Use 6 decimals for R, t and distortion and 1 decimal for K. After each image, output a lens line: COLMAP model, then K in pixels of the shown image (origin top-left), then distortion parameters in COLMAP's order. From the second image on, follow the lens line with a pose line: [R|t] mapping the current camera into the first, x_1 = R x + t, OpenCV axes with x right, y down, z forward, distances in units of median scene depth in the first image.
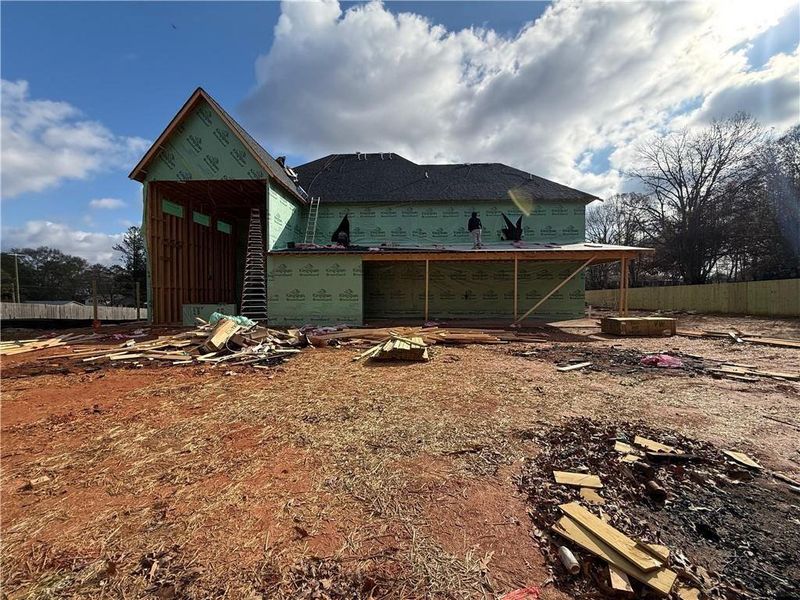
lens RADIAL K [[326.1, 0, 400.0], [0, 326.1, 300.0], [0, 0, 1]] dist [0.001845, 0.000173]
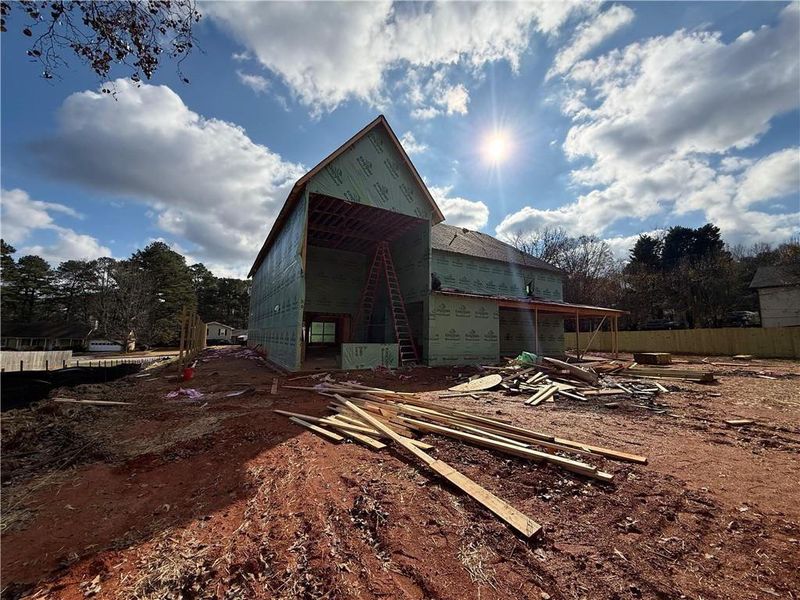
lens RADIAL K [[326.1, 0, 400.0], [0, 326.1, 300.0], [0, 0, 1]] dist [0.001845, 0.000173]
pose [[0.833415, 0.078751, 0.547009, -0.994496], [-0.014266, 0.992531, -0.121155, 0.002597], [-0.552464, 0.093169, 0.828313, 0.218594]]
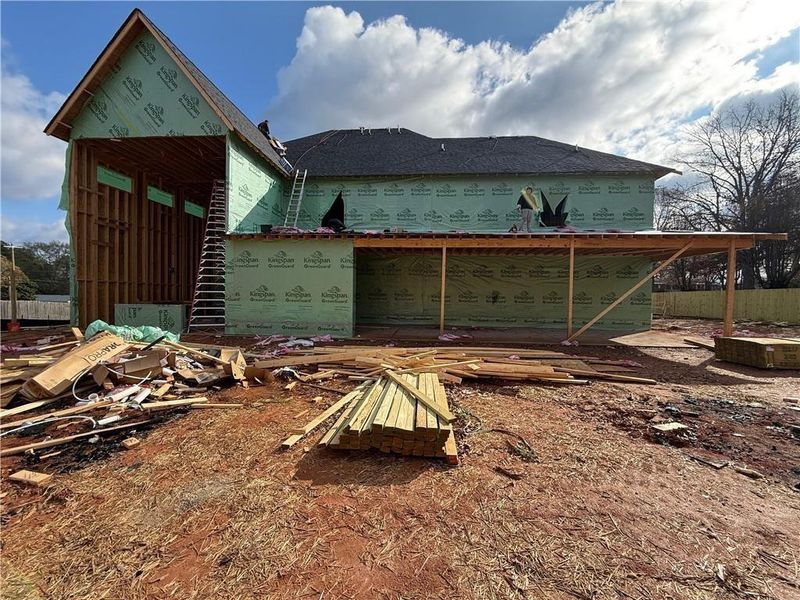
lens RADIAL K [[326.1, 0, 400.0], [0, 326.1, 300.0], [0, 0, 1]] dist [0.001845, 0.000173]
pose [[0.999327, 0.016784, -0.032614, 0.011473], [-0.016760, 0.999859, 0.001007, -0.006529], [0.032627, -0.000460, 0.999468, 0.269067]]
